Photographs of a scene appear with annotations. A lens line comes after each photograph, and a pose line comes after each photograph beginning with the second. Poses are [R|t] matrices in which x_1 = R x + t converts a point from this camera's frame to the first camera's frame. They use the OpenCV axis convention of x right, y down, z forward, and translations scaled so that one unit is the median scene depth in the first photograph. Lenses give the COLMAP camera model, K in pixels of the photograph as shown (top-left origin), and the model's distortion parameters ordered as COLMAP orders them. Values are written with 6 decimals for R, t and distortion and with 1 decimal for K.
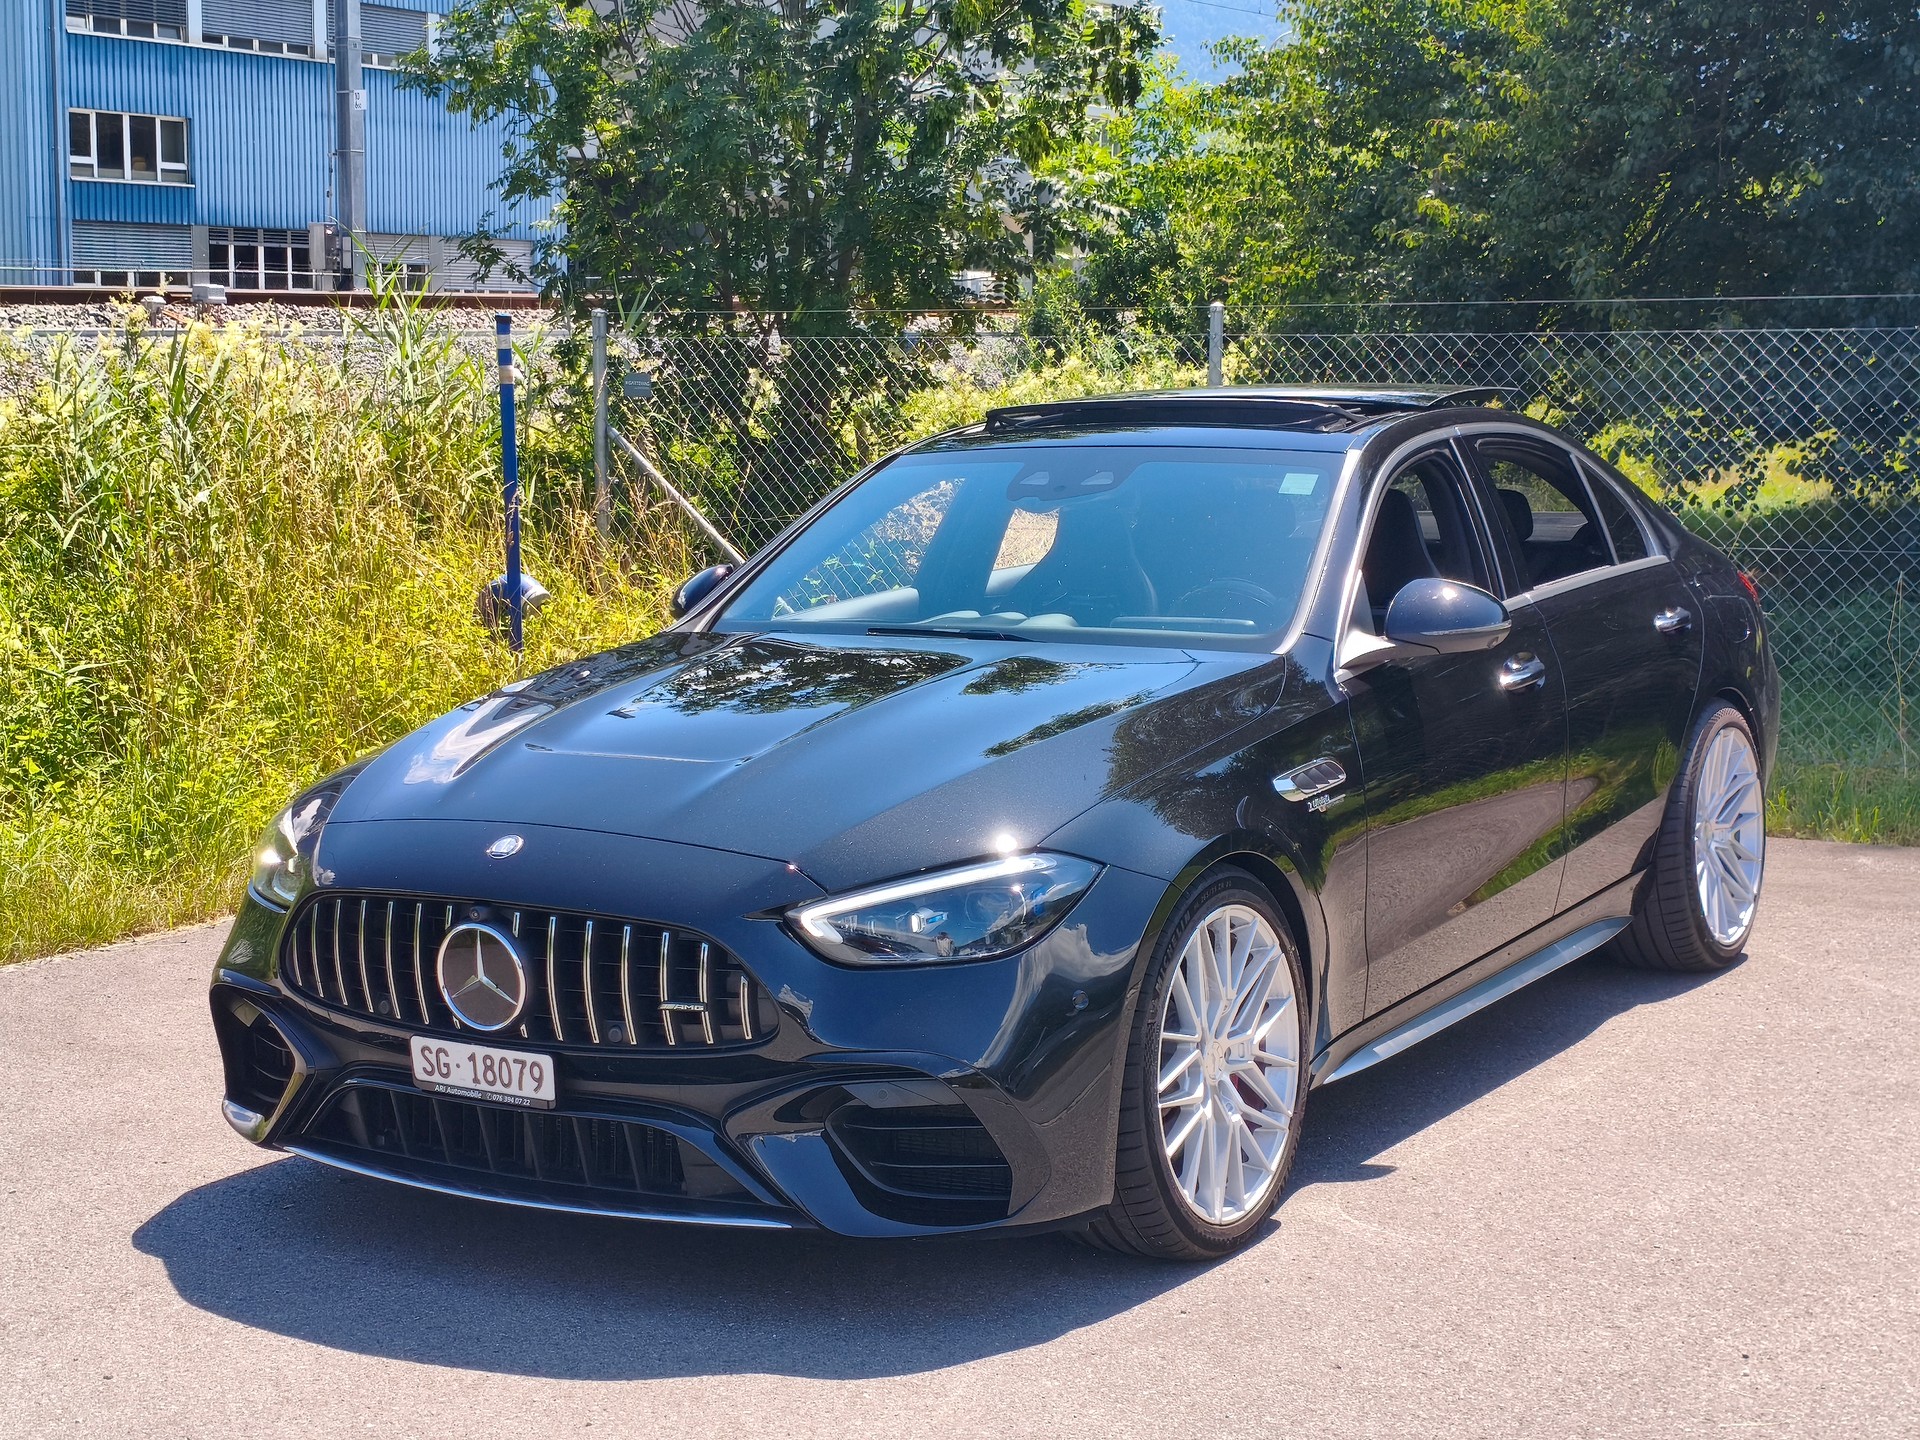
lens RADIAL K [[3124.4, 0, 960.0], [0, 3124.4, 720.0], [0, 0, 1]] dist [0.054315, -0.113622]
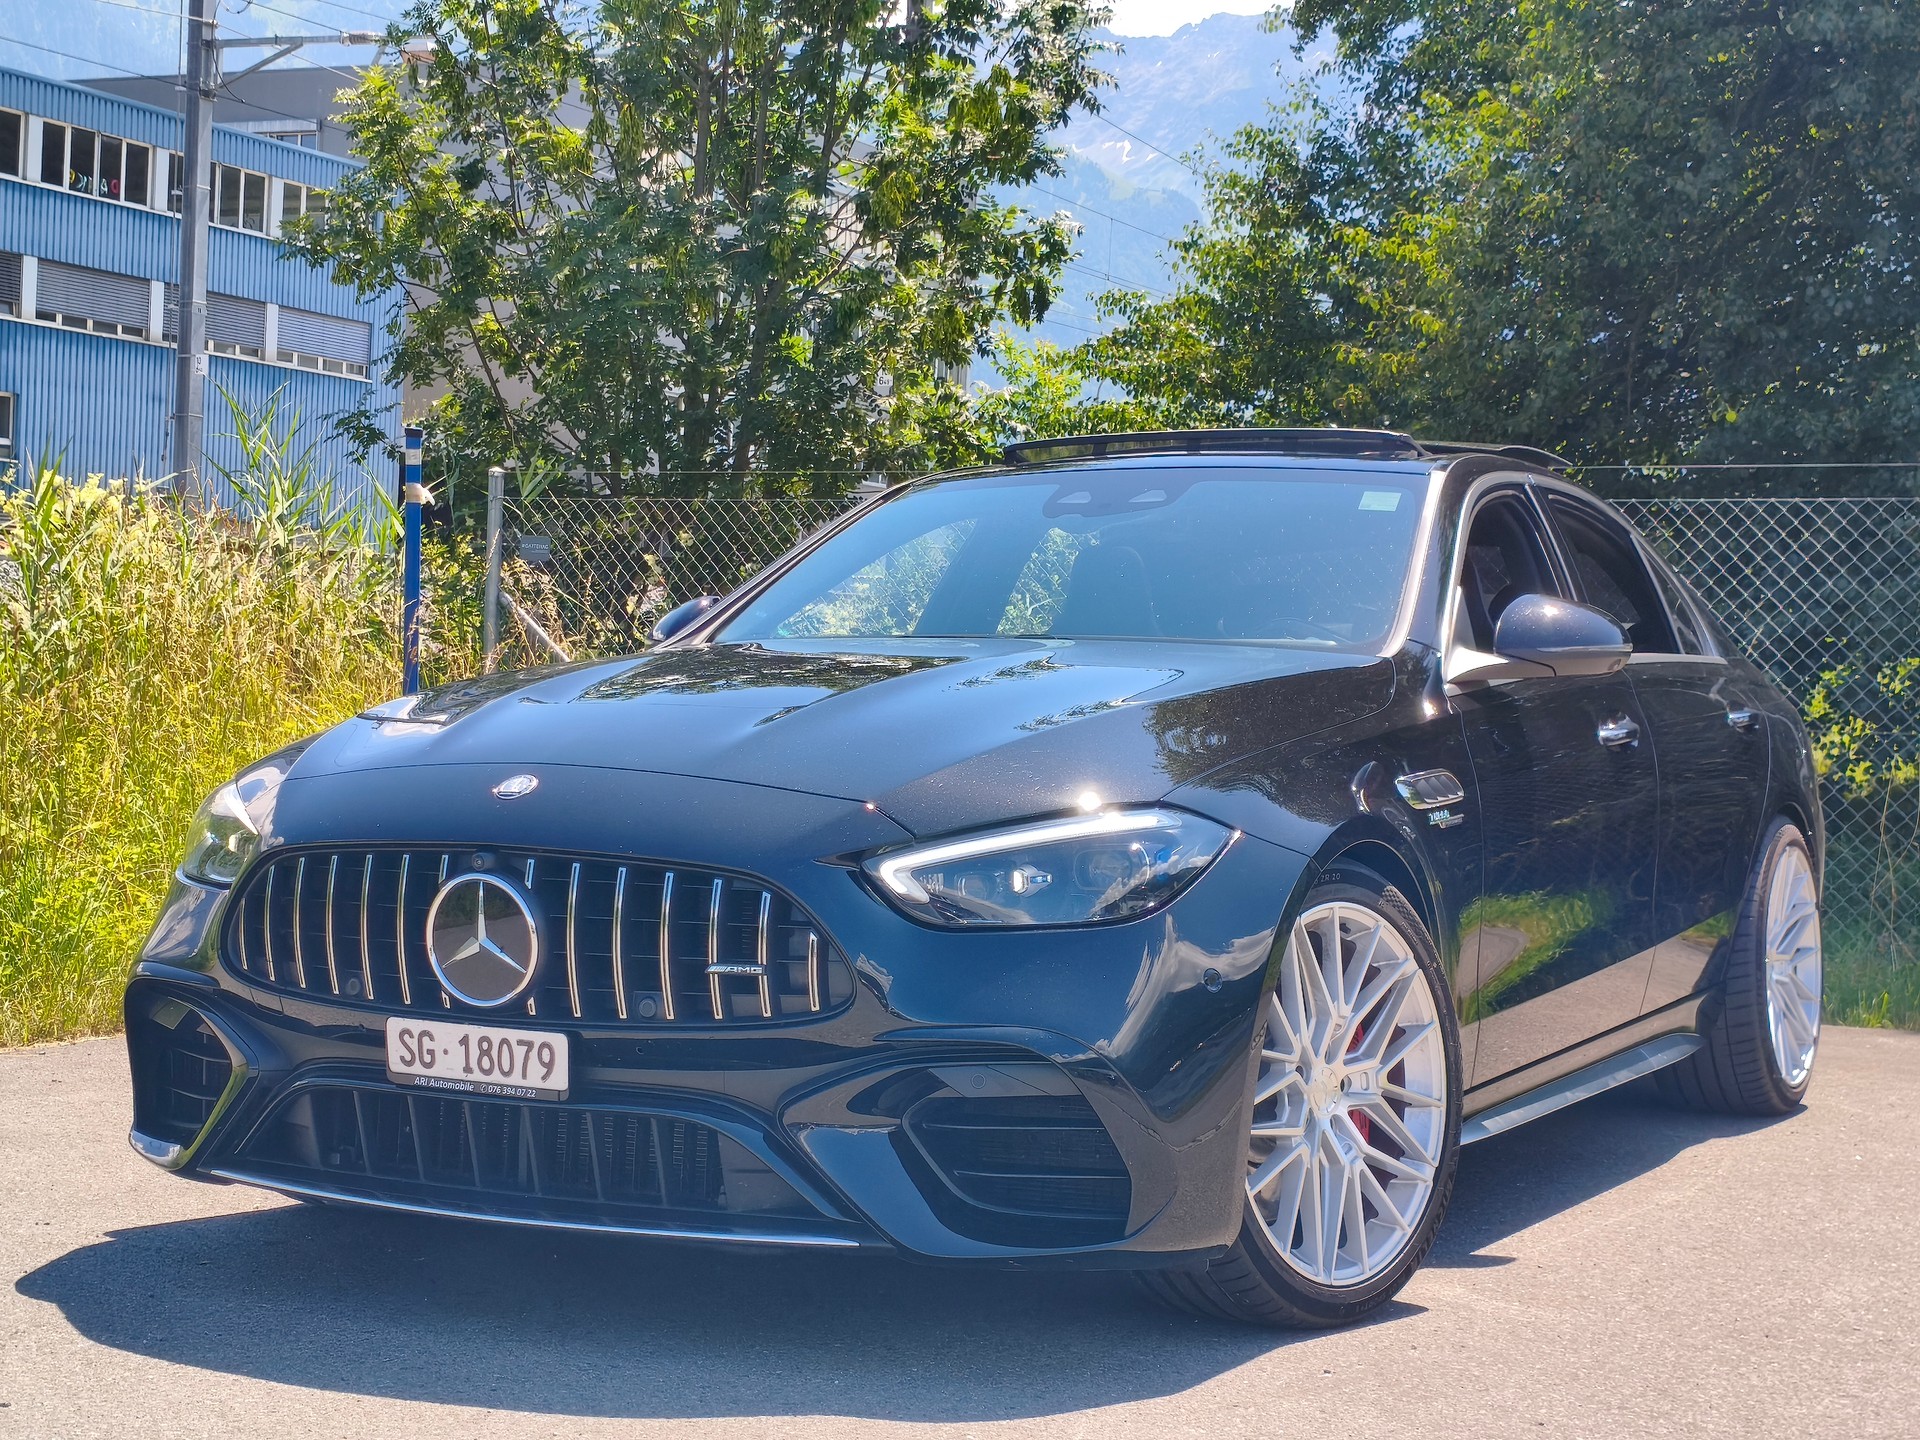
lens RADIAL K [[3133.3, 0, 968.6], [0, 3133.3, 725.3], [0, 0, 1]] dist [0.098233, -0.210428]
pose [[0.997646, 0.034001, 0.059545, -0.070326], [-0.027823, 0.994430, -0.101664, 0.097733], [-0.062670, 0.099768, 0.993035, 0.154472]]
